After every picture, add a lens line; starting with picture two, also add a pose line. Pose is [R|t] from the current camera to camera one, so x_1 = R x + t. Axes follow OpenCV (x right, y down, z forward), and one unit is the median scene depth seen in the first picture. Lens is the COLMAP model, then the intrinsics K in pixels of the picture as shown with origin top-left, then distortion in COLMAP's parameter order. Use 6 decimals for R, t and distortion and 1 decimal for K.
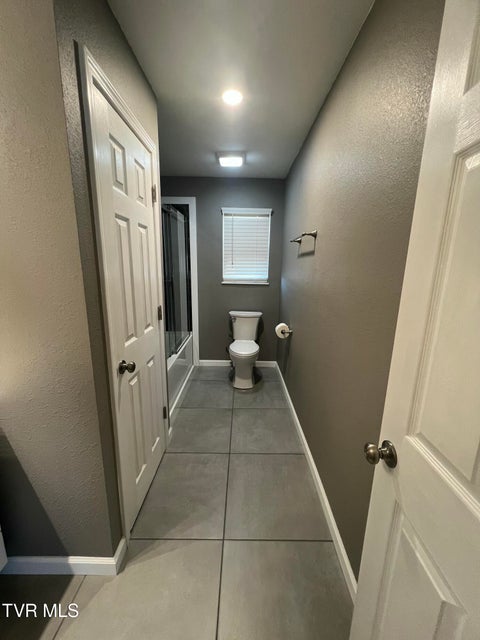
lens RADIAL K [[255.0, 0, 243.2], [0, 255.0, 318.7], [0, 0, 1]] dist [0.000573, -0.000235]
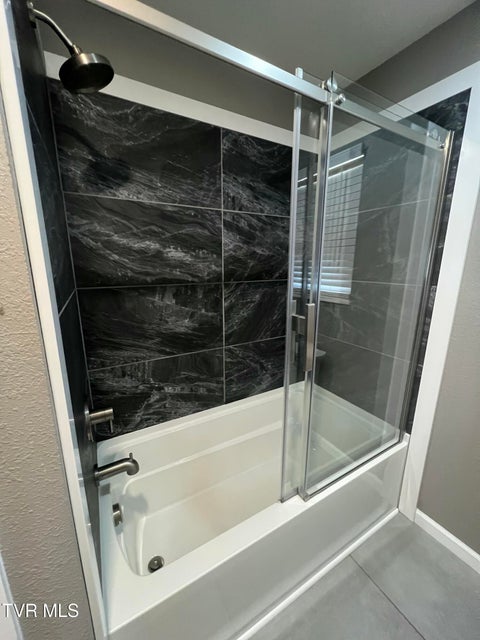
lens RADIAL K [[255.0, 0, 243.2], [0, 255.0, 318.7], [0, 0, 1]] dist [0.000573, -0.000235]
pose [[0.502596, 0.170219, -0.847598, -0.025394], [-0.171817, 0.980534, 0.095035, -0.127144], [0.847276, 0.097868, 0.522059, 0.593376]]
